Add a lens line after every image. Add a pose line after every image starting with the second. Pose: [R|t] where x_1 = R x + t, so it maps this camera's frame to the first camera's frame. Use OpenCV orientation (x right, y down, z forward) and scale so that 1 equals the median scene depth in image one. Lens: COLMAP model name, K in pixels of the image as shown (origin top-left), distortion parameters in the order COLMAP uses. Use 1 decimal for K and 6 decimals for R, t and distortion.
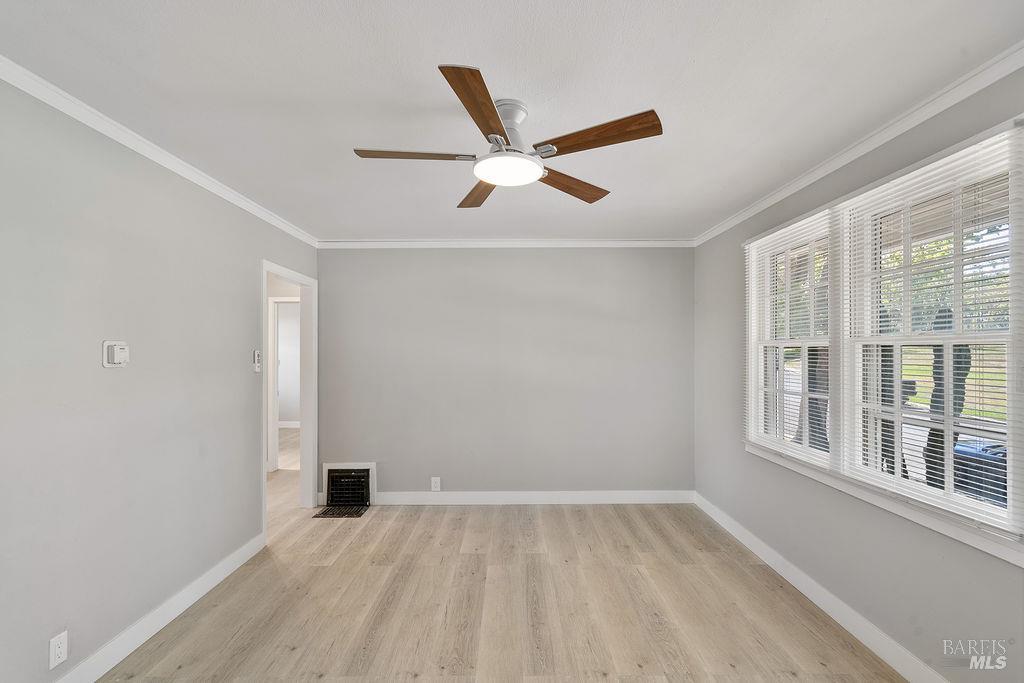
lens RADIAL K [[462.4, 0, 510.5], [0, 462.4, 345.8], [0, 0, 1]] dist [-0.001341, 0.000274]
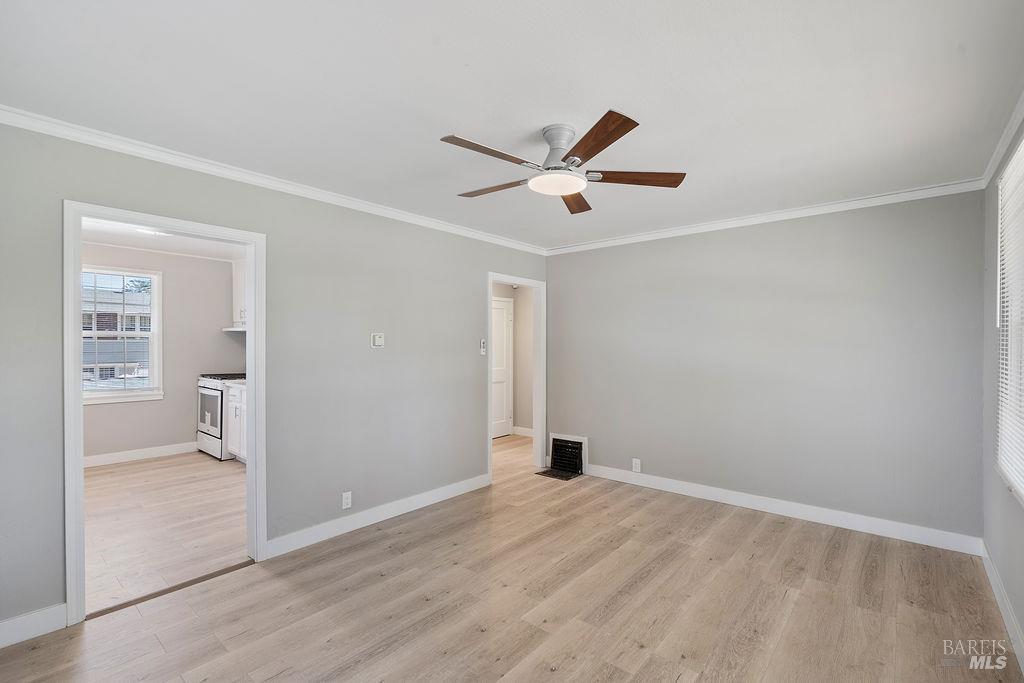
lens RADIAL K [[464.6, 0, 513.4], [0, 464.6, 345.9], [0, 0, 1]] dist [-0.001433, 0.000754]
pose [[0.762033, 0.005278, -0.647517, 0.378634], [0.006657, 0.999850, 0.015985, 0.007311], [0.647504, -0.016492, 0.761883, 0.013282]]
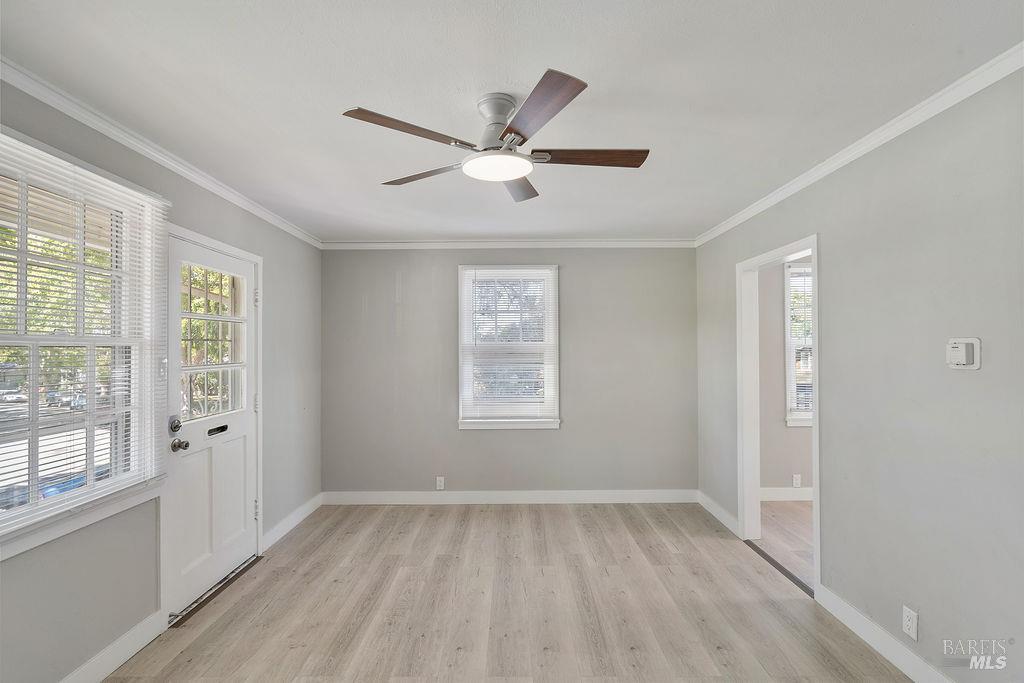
lens RADIAL K [[464.6, 0, 513.4], [0, 464.6, 345.9], [0, 0, 1]] dist [-0.001433, 0.000754]
pose [[-0.999987, 0.003494, -0.003734, -0.016292], [0.003577, 0.999738, -0.022620, 0.010072], [0.003654, -0.022633, -0.999737, 1.099208]]
